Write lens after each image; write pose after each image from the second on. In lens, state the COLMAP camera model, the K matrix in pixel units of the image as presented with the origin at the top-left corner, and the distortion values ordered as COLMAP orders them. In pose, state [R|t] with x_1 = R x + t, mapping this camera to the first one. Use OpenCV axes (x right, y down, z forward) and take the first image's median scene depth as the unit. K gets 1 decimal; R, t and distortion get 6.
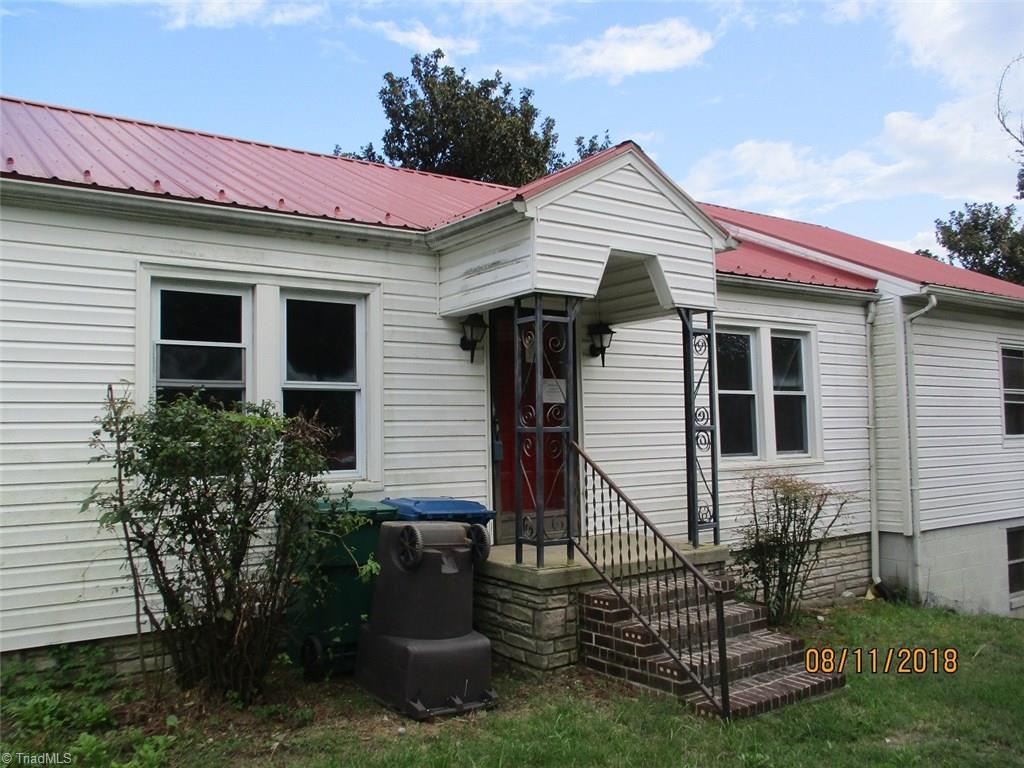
lens RADIAL K [[859.4, 0, 512.0], [0, 859.4, 383.8], [0, 0, 1]] dist [-0.011401, -0.004032]
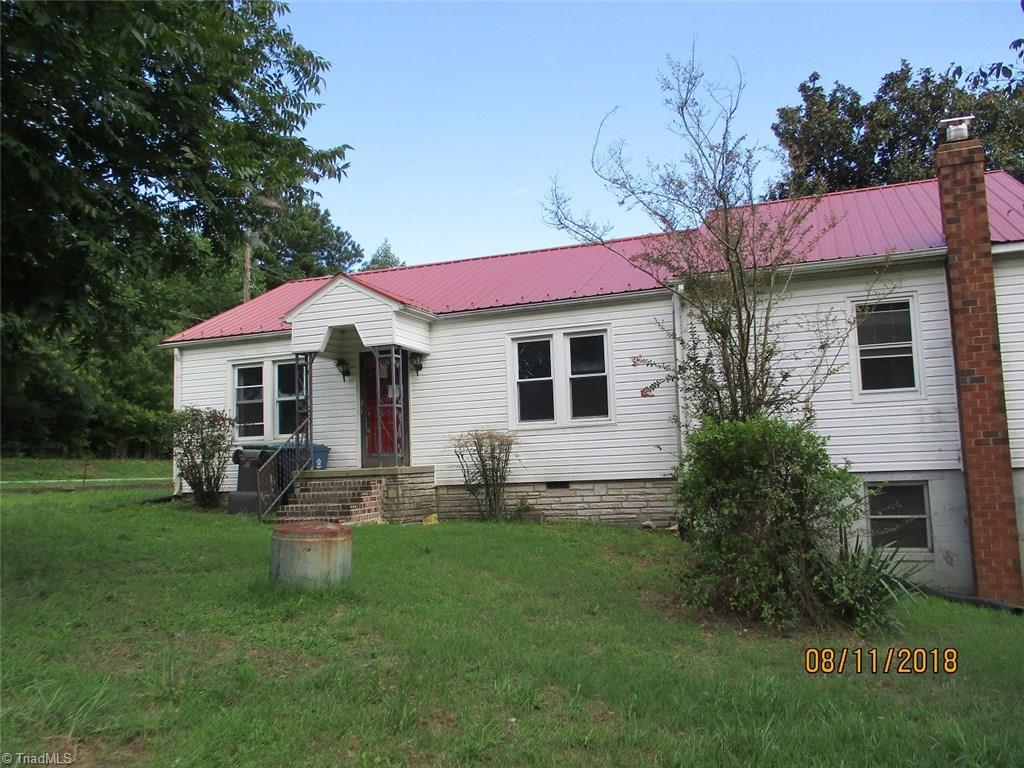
lens RADIAL K [[860.6, 0, 512.5], [0, 860.6, 378.5], [0, 0, 1]] dist [-0.021894, 0.003933]
pose [[0.565507, -0.086949, -0.820147, 1.366526], [0.076408, 0.995674, -0.052872, 0.078540], [0.821196, -0.032766, 0.569705, 0.089969]]
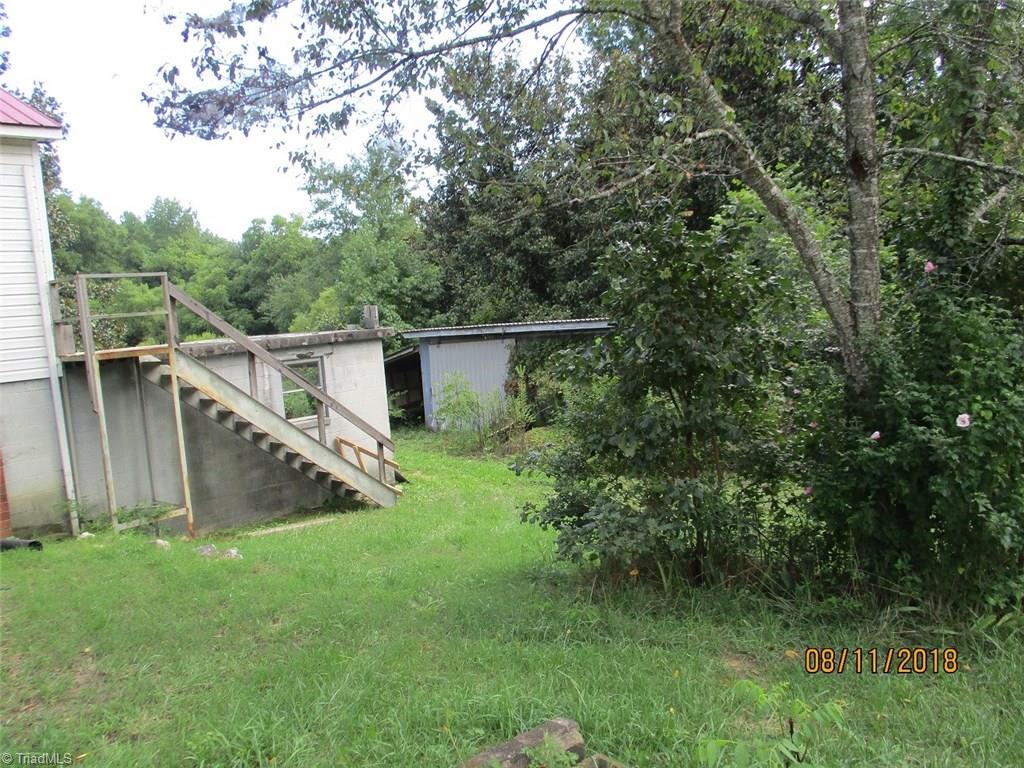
lens RADIAL K [[860.6, 0, 507.1], [0, 860.6, 384.3], [0, 0, 1]] dist [-0.021894, 0.003933]
pose [[0.974282, -0.080279, 0.210548, 1.184725], [0.049564, 0.987849, 0.147304, 0.070258], [-0.219815, -0.133080, 0.966422, 0.176963]]
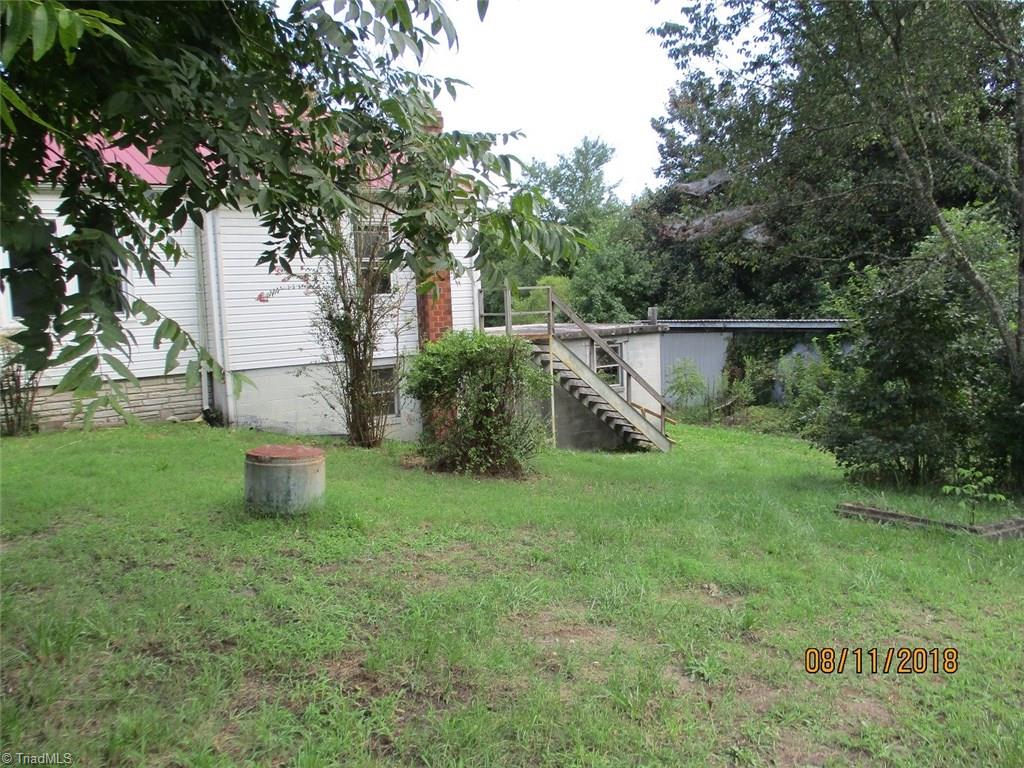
lens RADIAL K [[860.6, 0, 509.7], [0, 860.6, 381.7], [0, 0, 1]] dist [-0.021894, 0.003933]
pose [[0.999018, -0.027590, 0.034656, 0.871827], [0.021733, 0.986997, 0.159262, -0.013099], [-0.038599, -0.158353, 0.986628, -0.333668]]
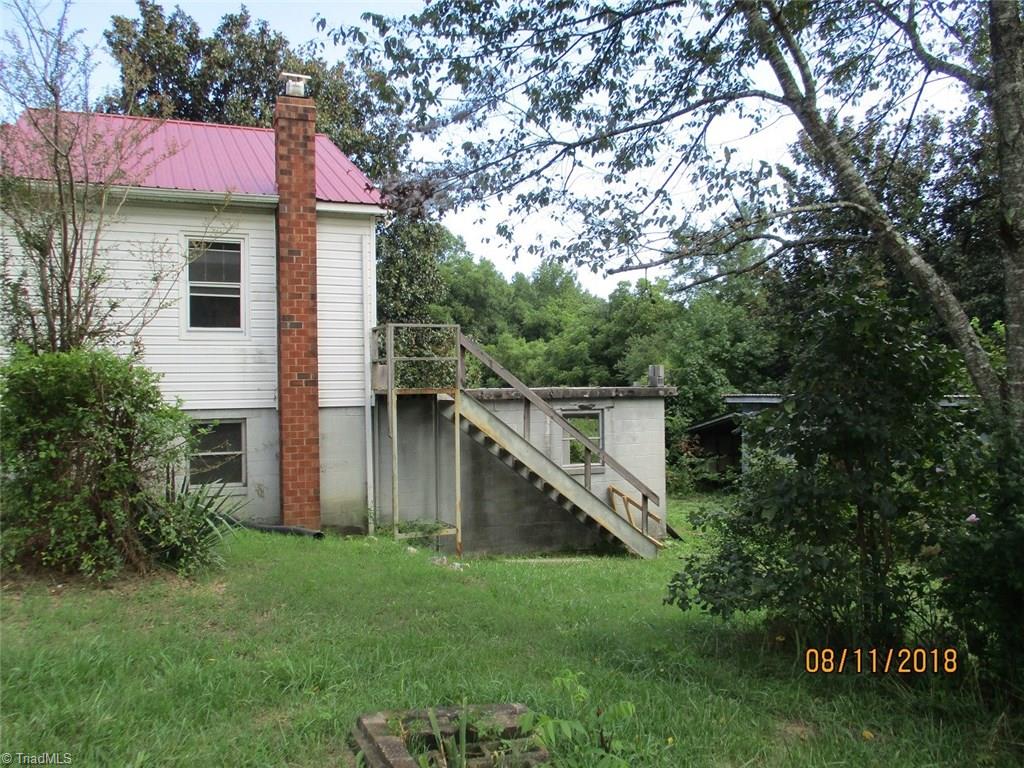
lens RADIAL K [[860.6, 0, 505.2], [0, 860.6, 381.1], [0, 0, 1]] dist [-0.021894, 0.003933]
pose [[0.977643, 0.002721, -0.210252, 1.333870], [0.009822, 0.998234, 0.058588, 0.077886], [0.210040, -0.059344, 0.975890, 0.105246]]
